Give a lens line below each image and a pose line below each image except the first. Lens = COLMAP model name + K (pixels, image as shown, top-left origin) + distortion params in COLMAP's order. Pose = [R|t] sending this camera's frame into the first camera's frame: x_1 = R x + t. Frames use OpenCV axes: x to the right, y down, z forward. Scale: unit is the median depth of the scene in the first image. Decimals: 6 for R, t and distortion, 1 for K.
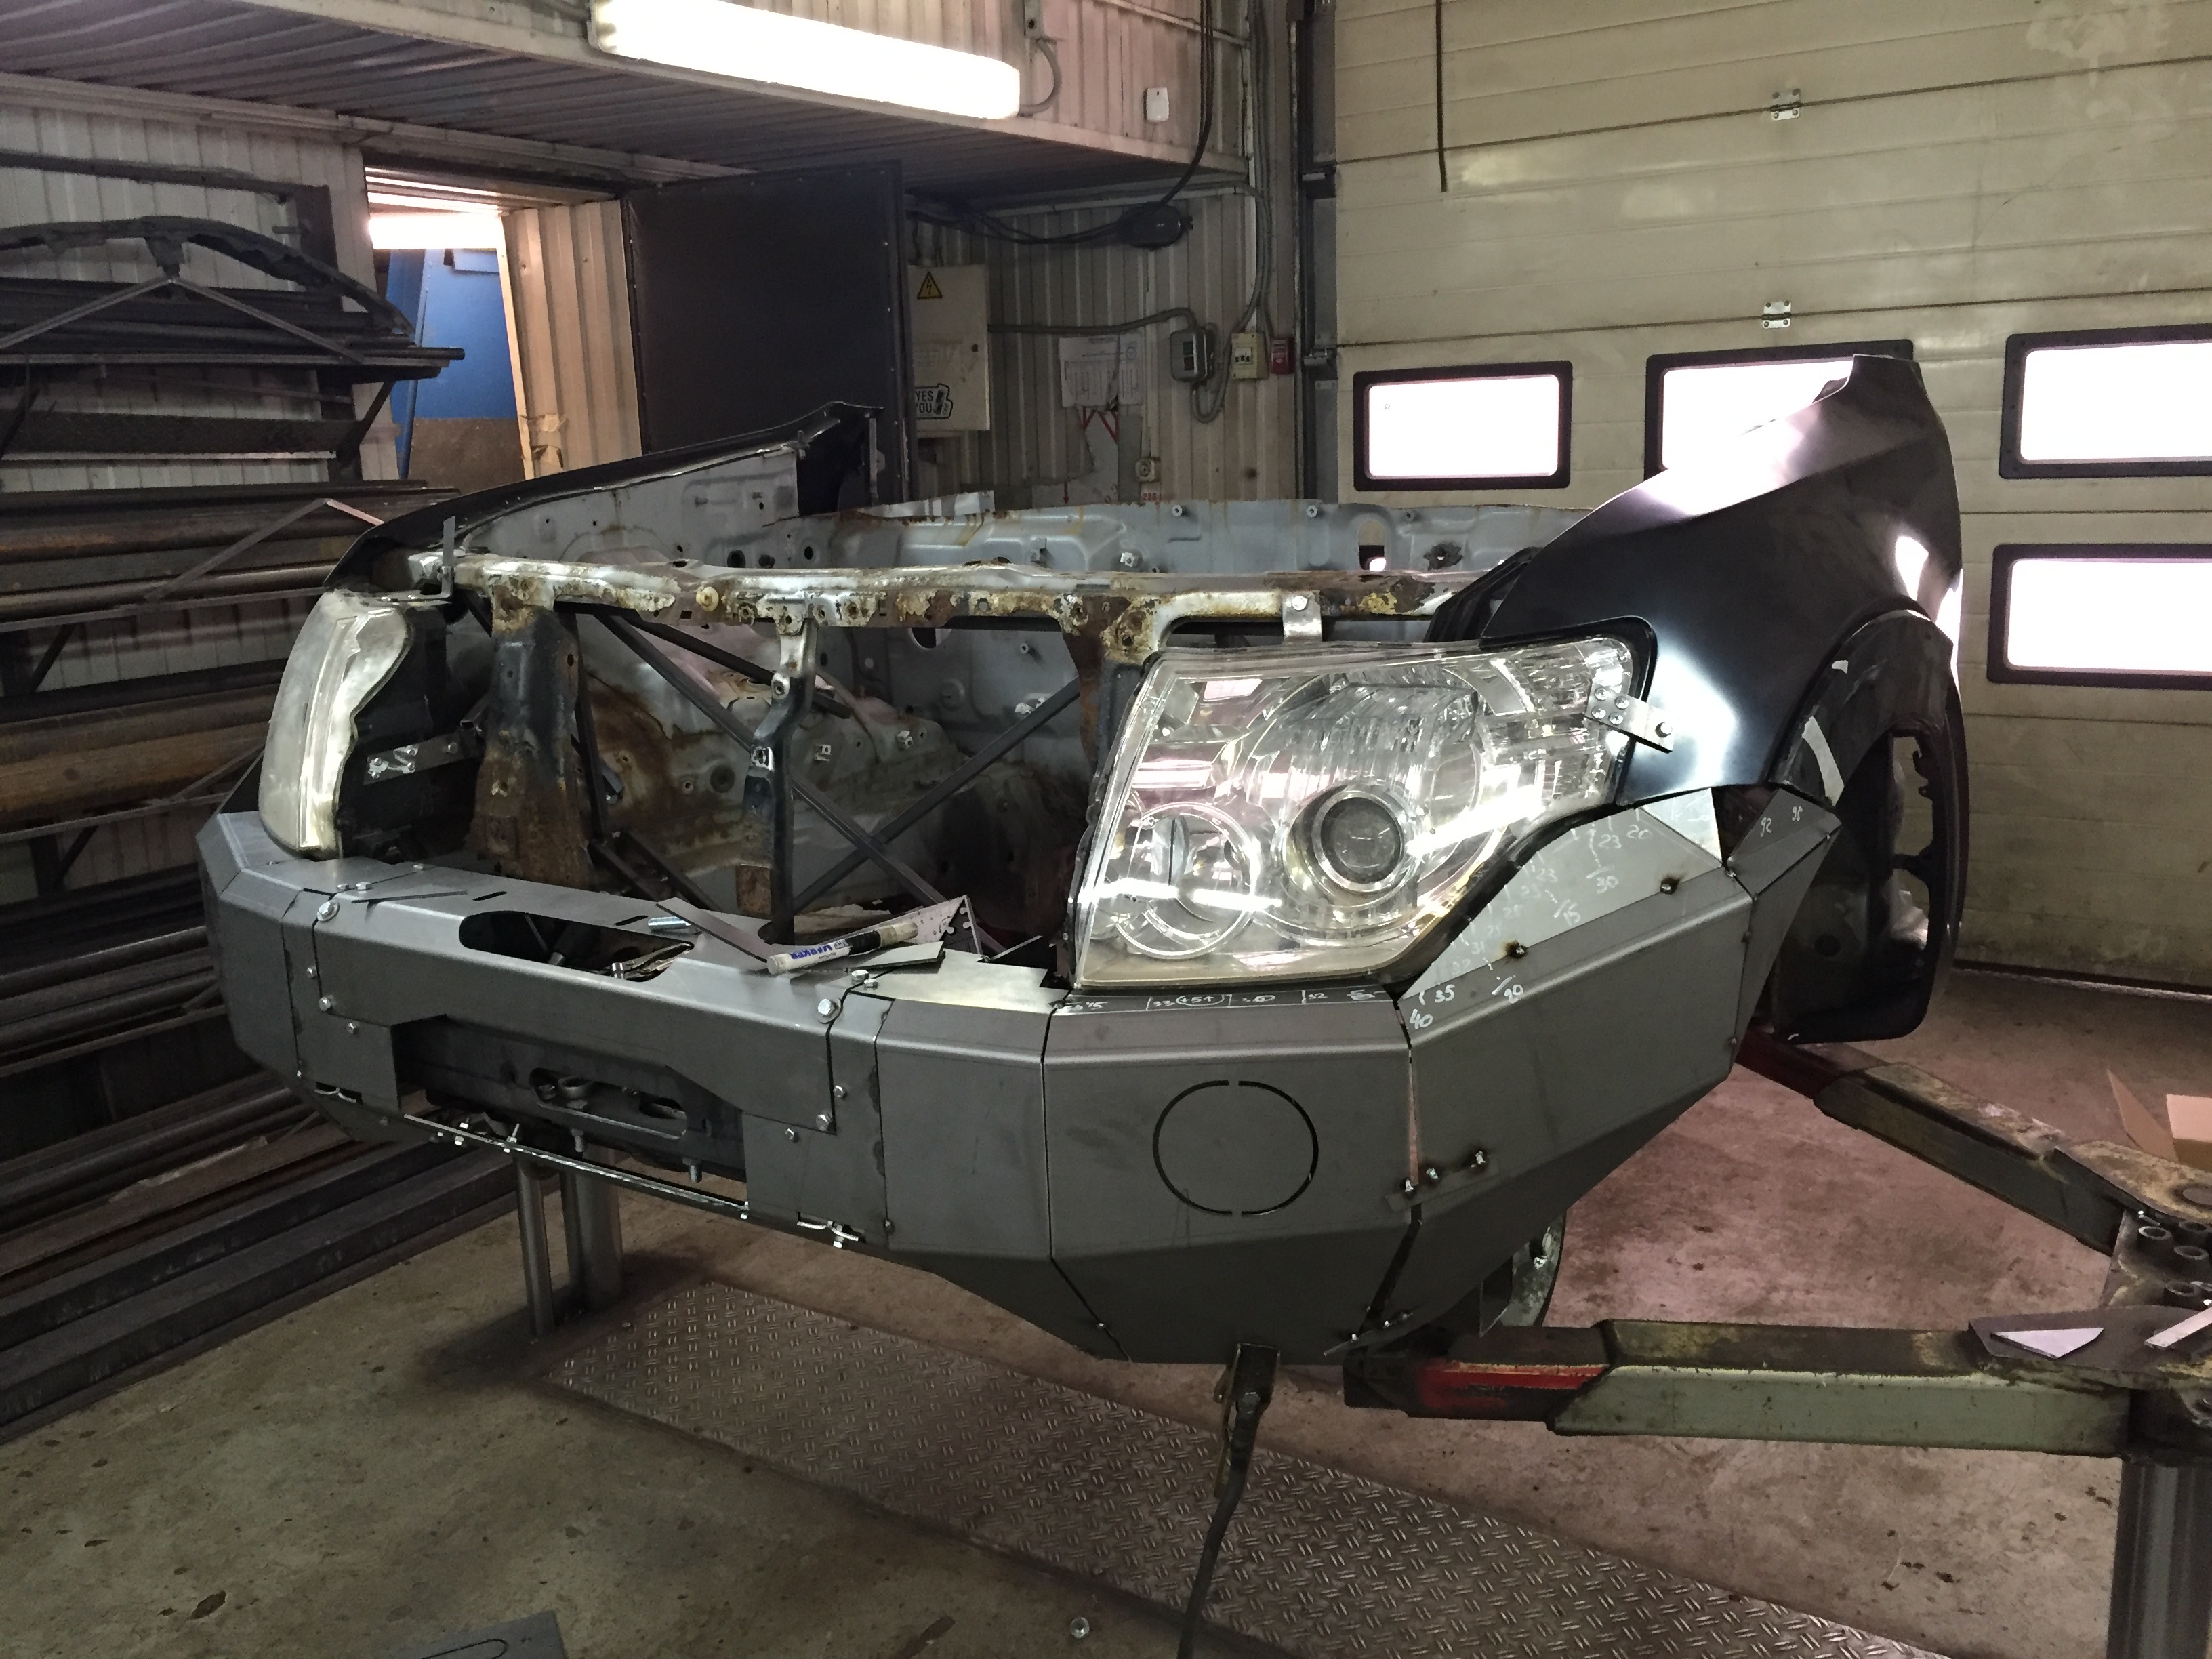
lens RADIAL K [[1886.0, 0, 1100.5], [0, 1886.0, 821.8], [0, 0, 1]] dist [0.061768, -0.075248]
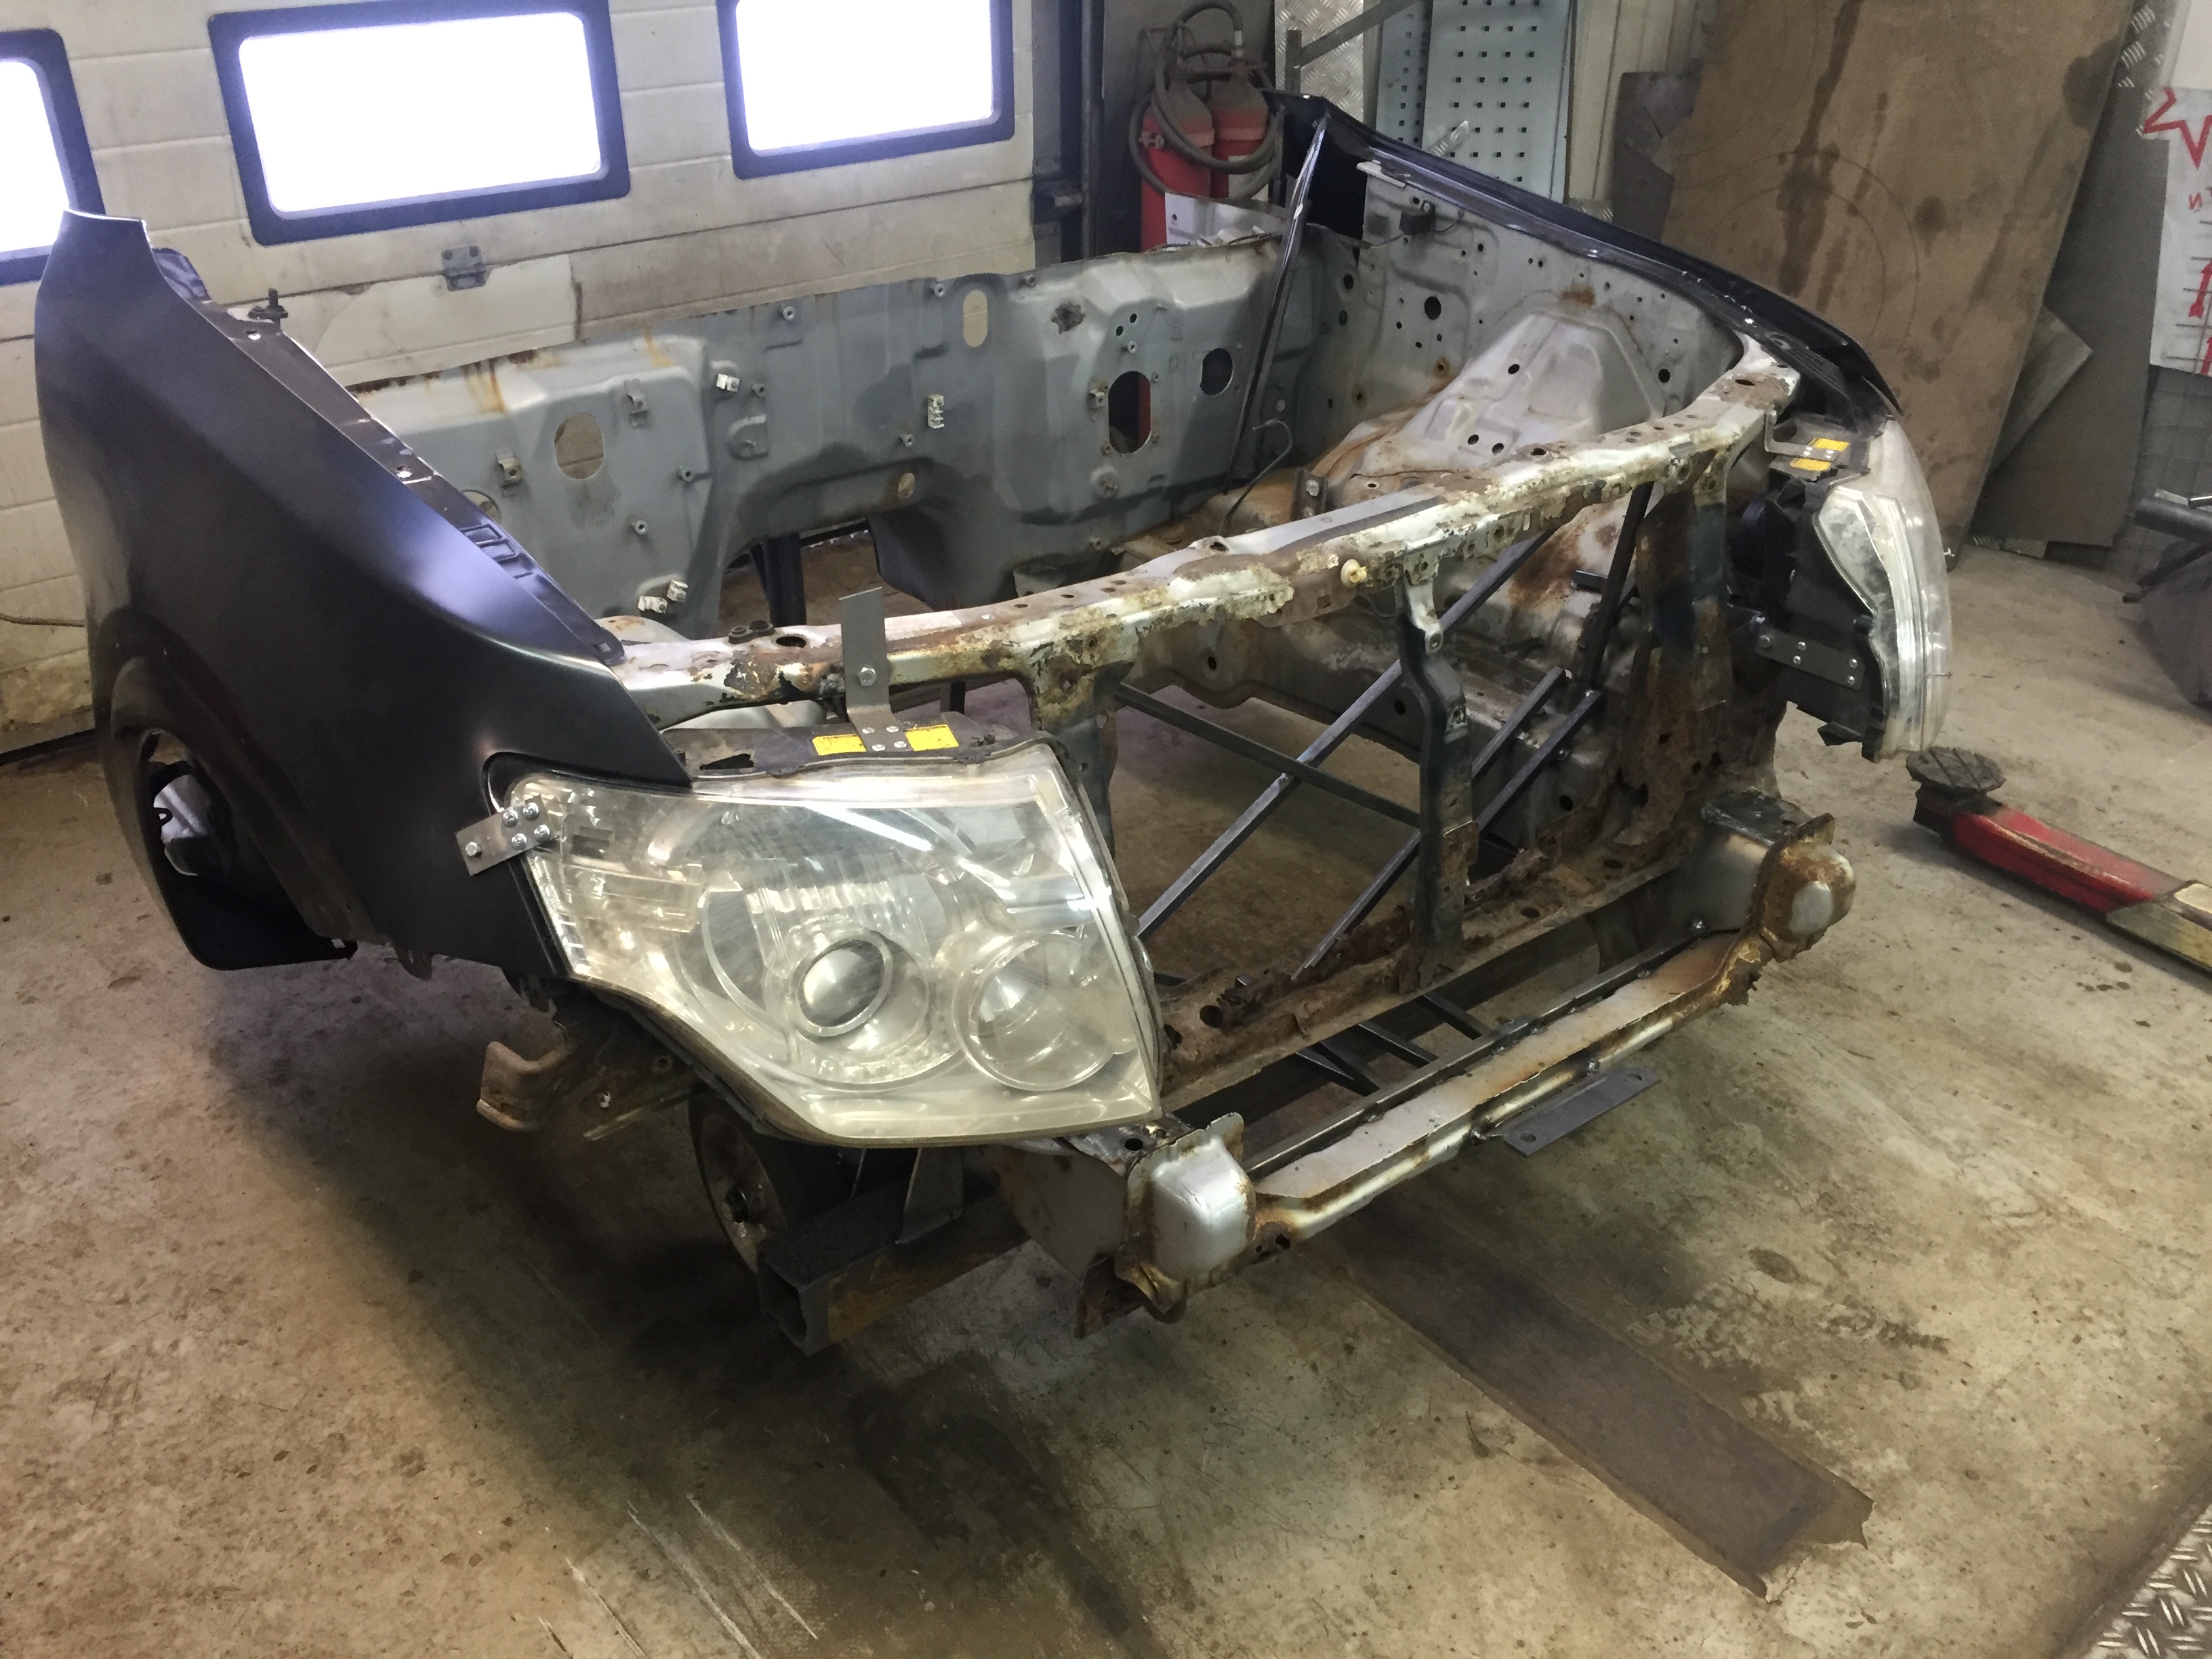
lens RADIAL K [[1879.3, 0, 1098.0], [0, 1879.3, 838.2], [0, 0, 1]] dist [0.041646, -0.003891]
pose [[0.301874, -0.431527, 0.850092, -0.584599], [0.176111, 0.901587, 0.395128, -0.210966], [-0.936940, 0.030432, 0.348162, 0.475212]]
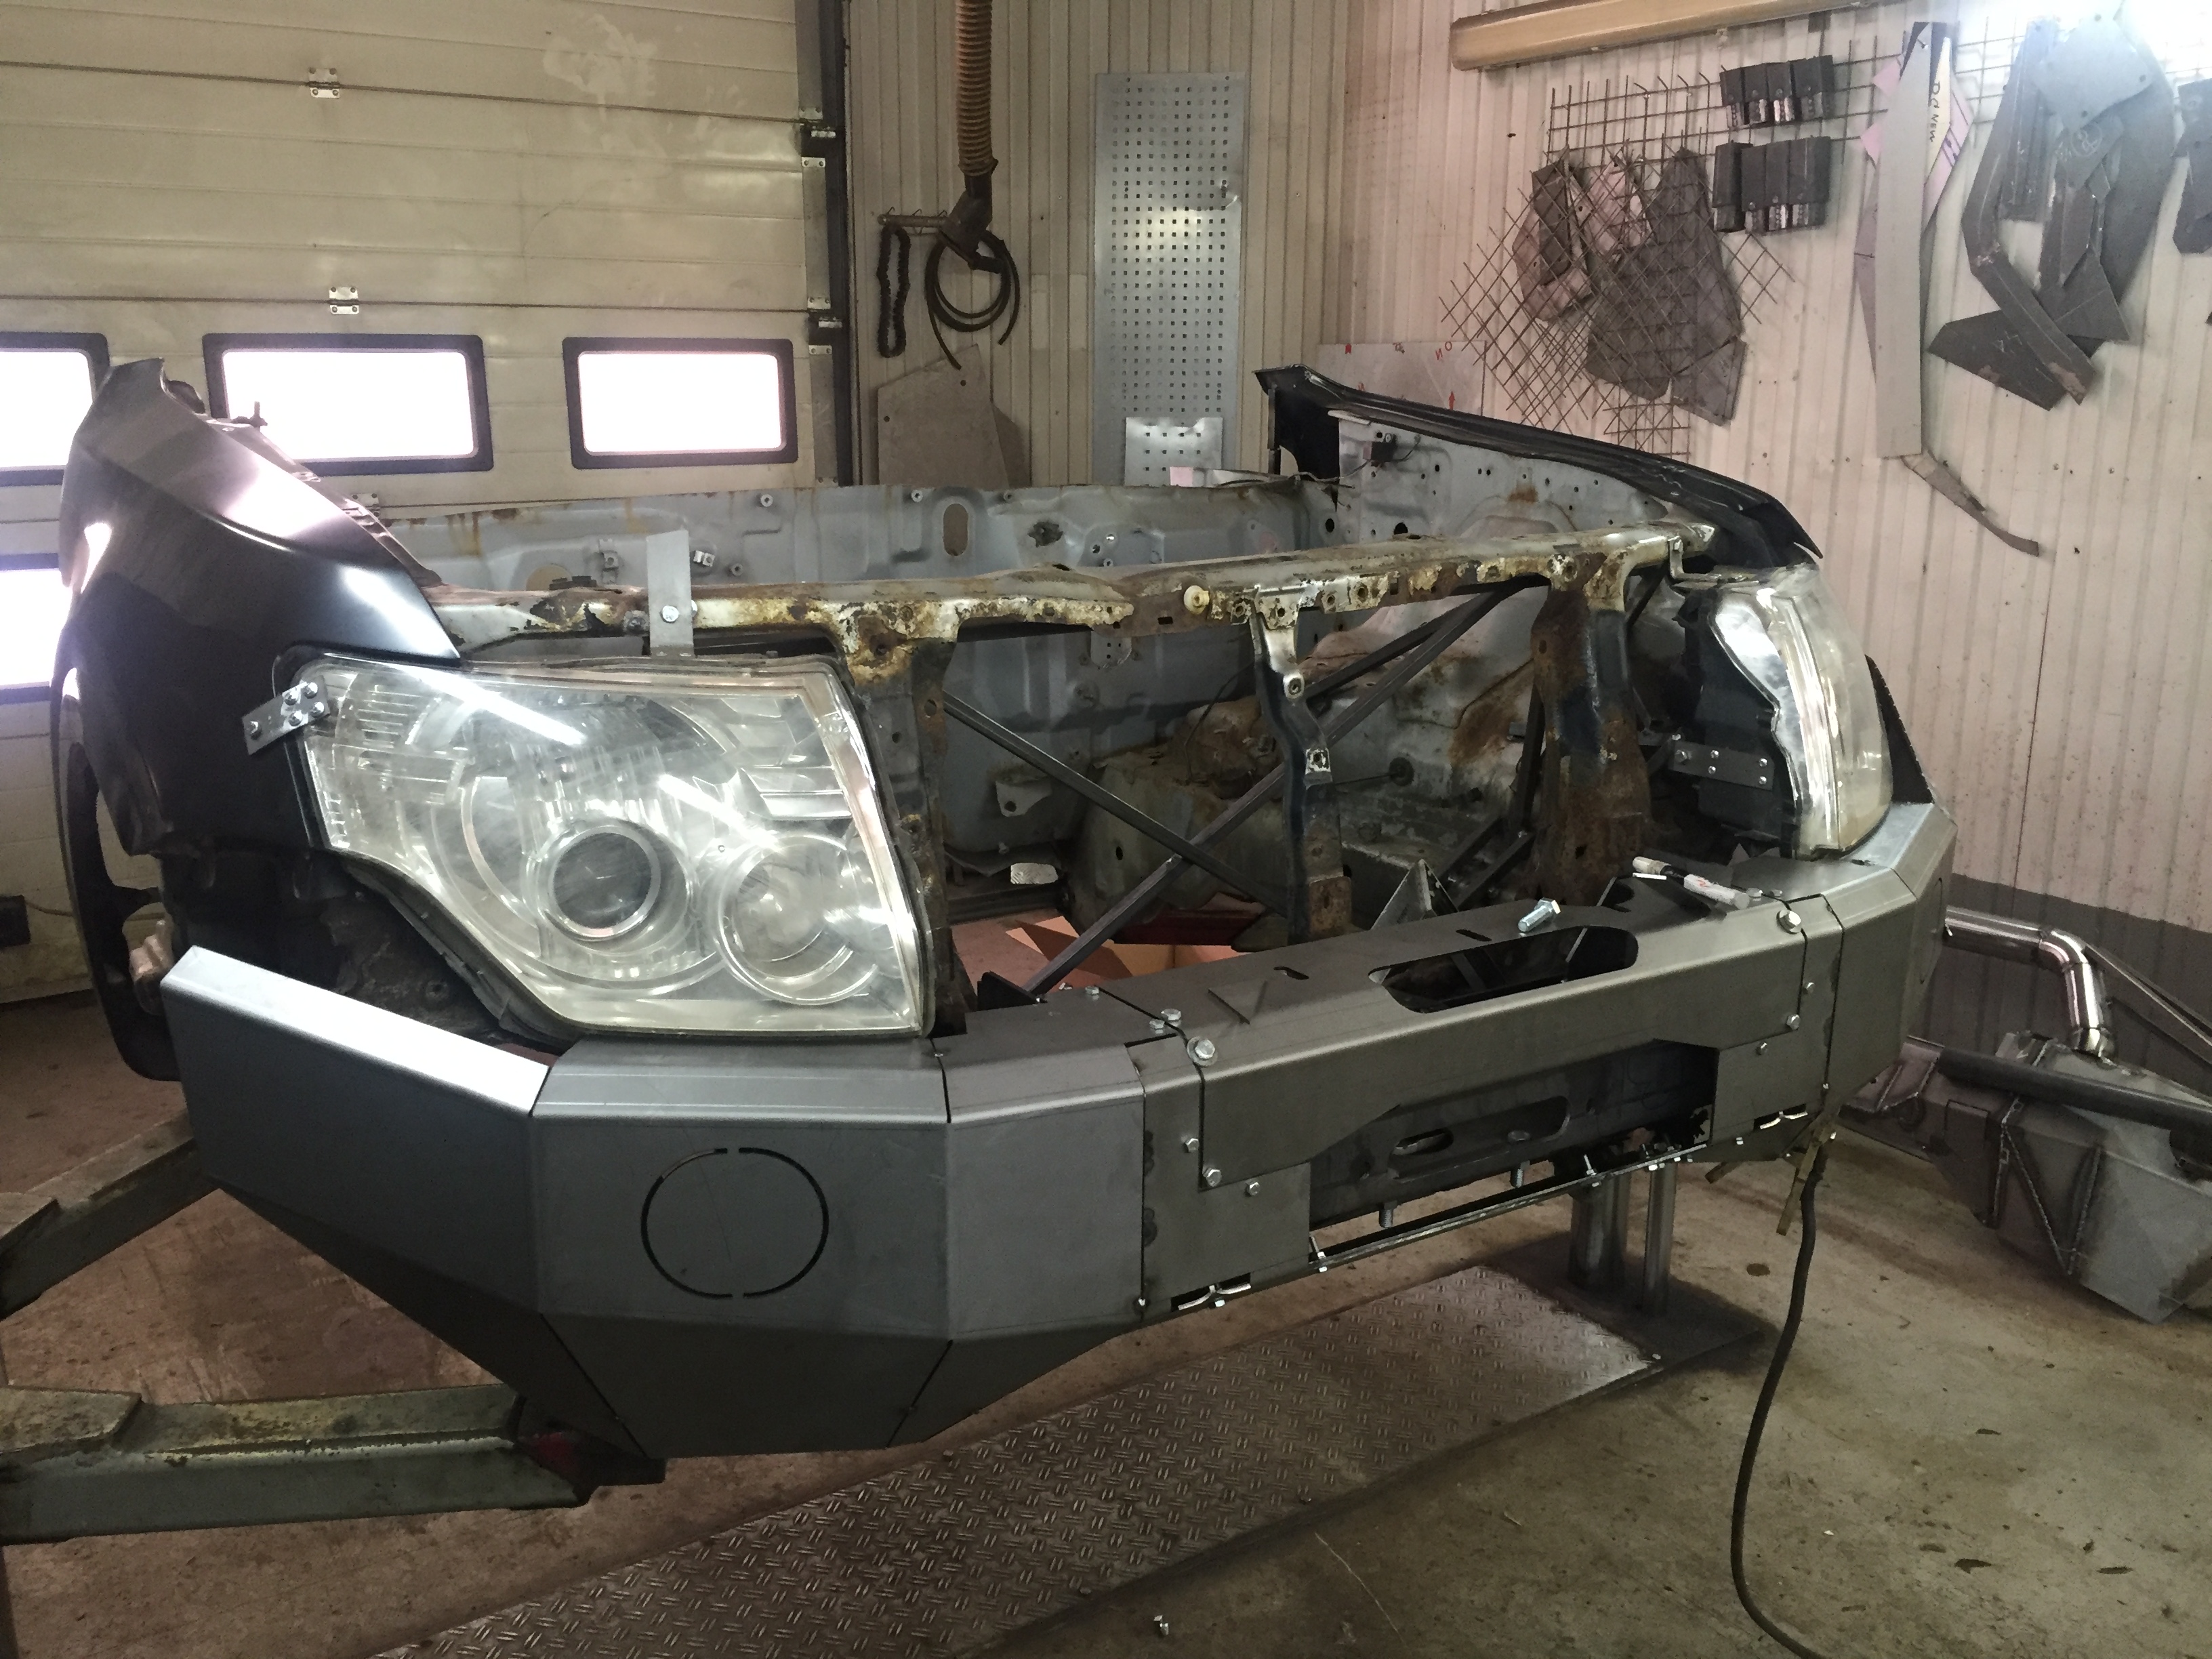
lens RADIAL K [[1886.0, 0, 1100.5], [0, 1886.0, 821.8], [0, 0, 1]] dist [0.061768, -0.075248]
pose [[0.394366, -0.180084, 0.901136, -0.591728], [0.179955, 0.976759, 0.116443, -0.073789], [-0.901162, 0.116242, 0.417607, 0.402069]]
